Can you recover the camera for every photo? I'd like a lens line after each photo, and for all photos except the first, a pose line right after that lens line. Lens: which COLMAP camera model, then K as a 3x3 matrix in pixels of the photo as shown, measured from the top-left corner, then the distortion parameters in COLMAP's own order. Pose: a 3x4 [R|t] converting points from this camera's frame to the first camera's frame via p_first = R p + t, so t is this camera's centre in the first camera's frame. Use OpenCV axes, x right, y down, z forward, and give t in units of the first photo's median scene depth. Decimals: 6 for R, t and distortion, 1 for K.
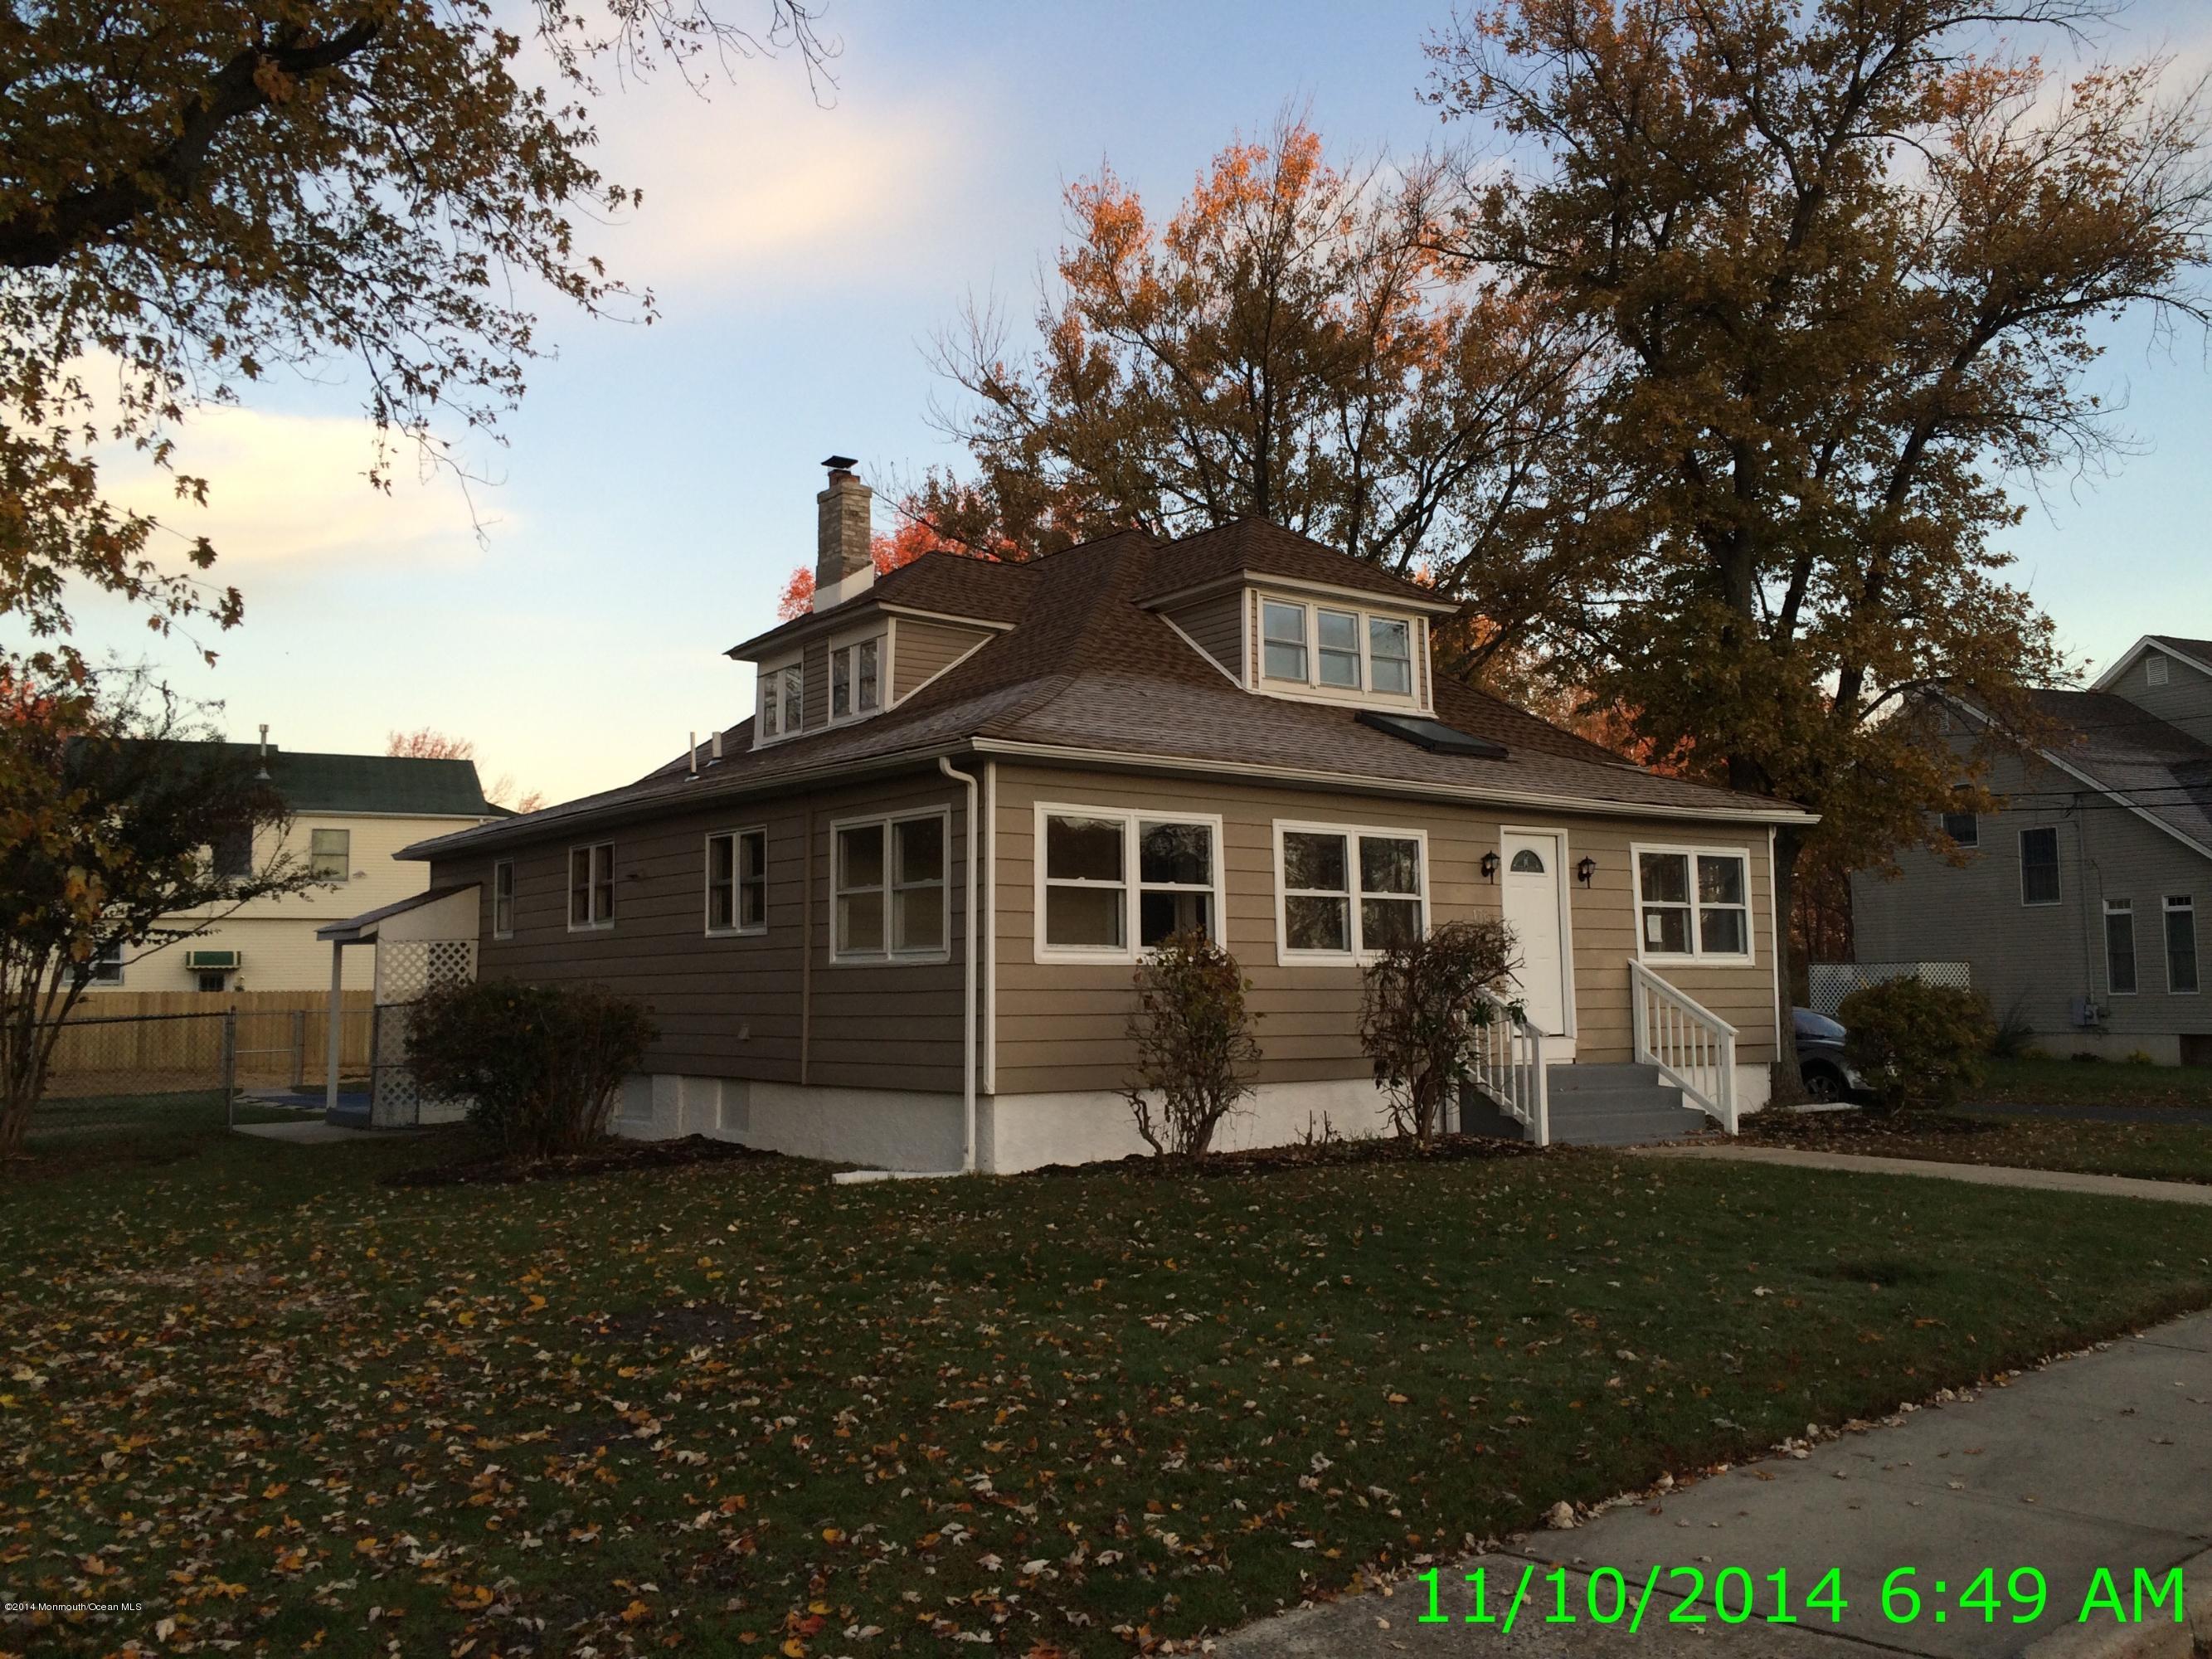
lens RADIAL K [[1809.1, 0, 1106.0], [0, 1809.1, 829.5], [0, 0, 1]] dist [0.006338, 0.001633]
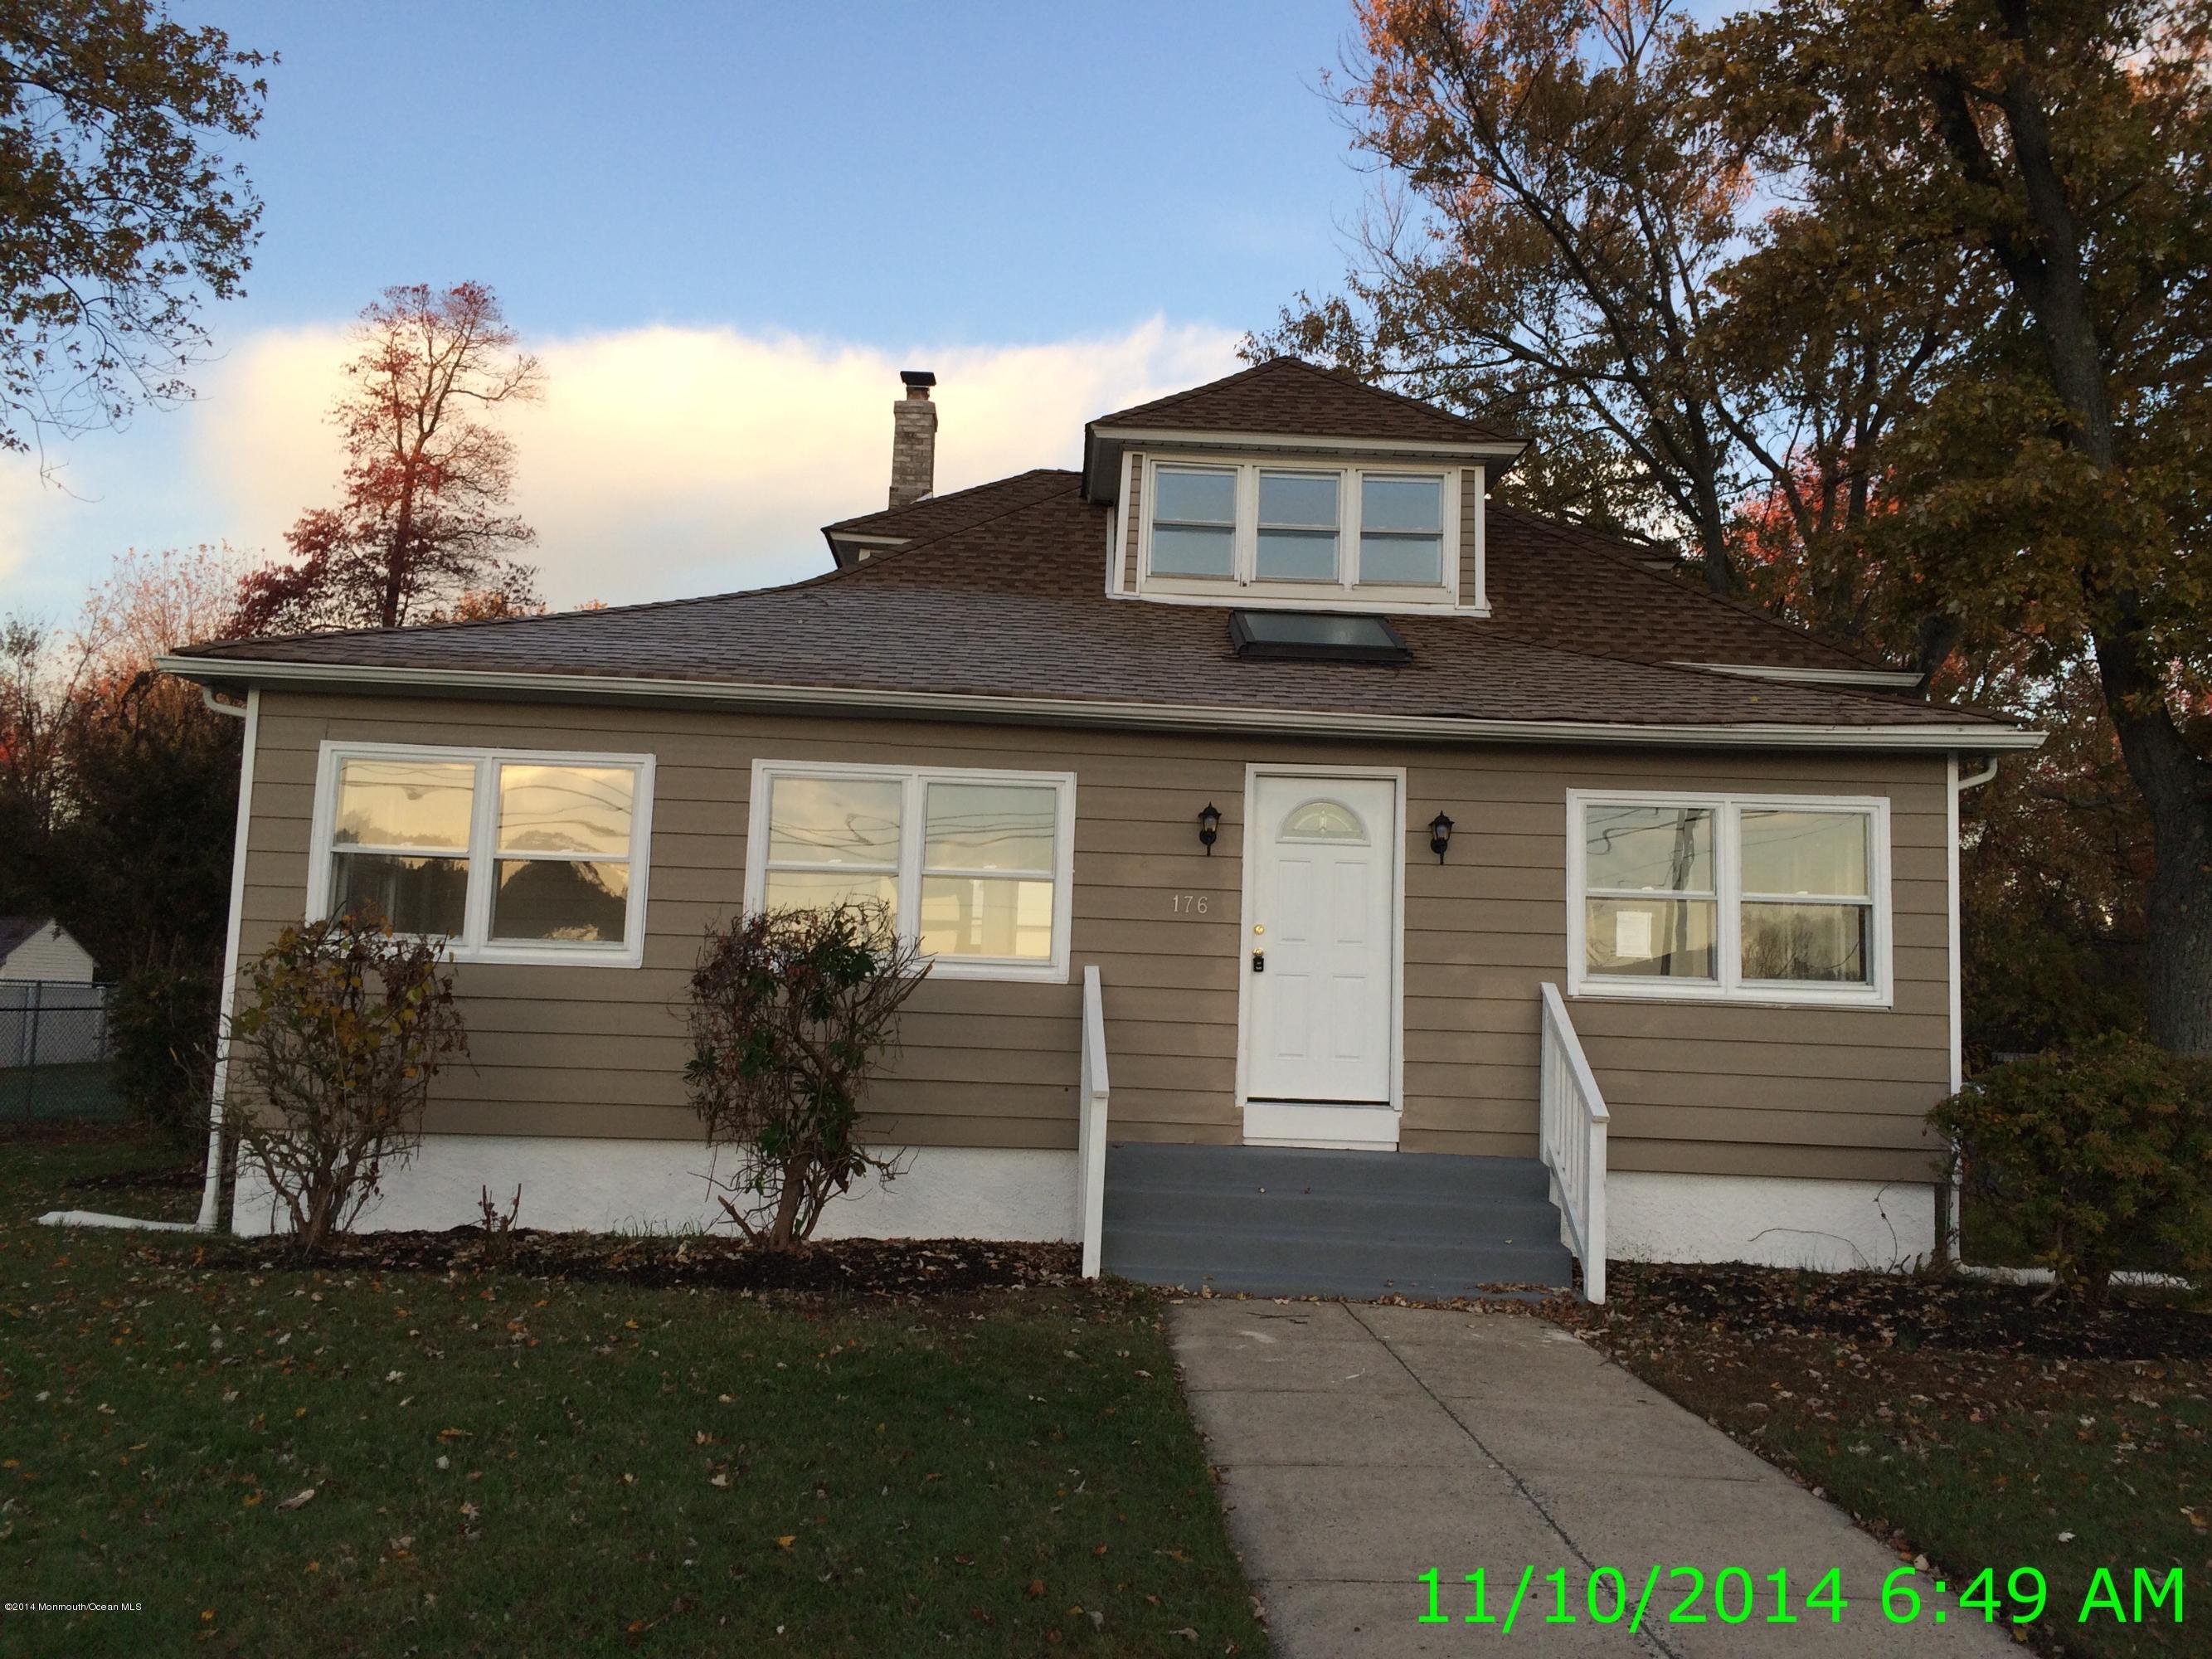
lens RADIAL K [[1889.8, 0, 1028.0], [0, 1889.8, 823.3], [0, 0, 1]] dist [-0.000054, -0.001451]
pose [[0.830092, -0.021545, -0.557211, 0.459847], [0.011742, 0.999707, -0.021162, 0.027819], [0.557503, 0.011023, 0.830102, 0.364352]]
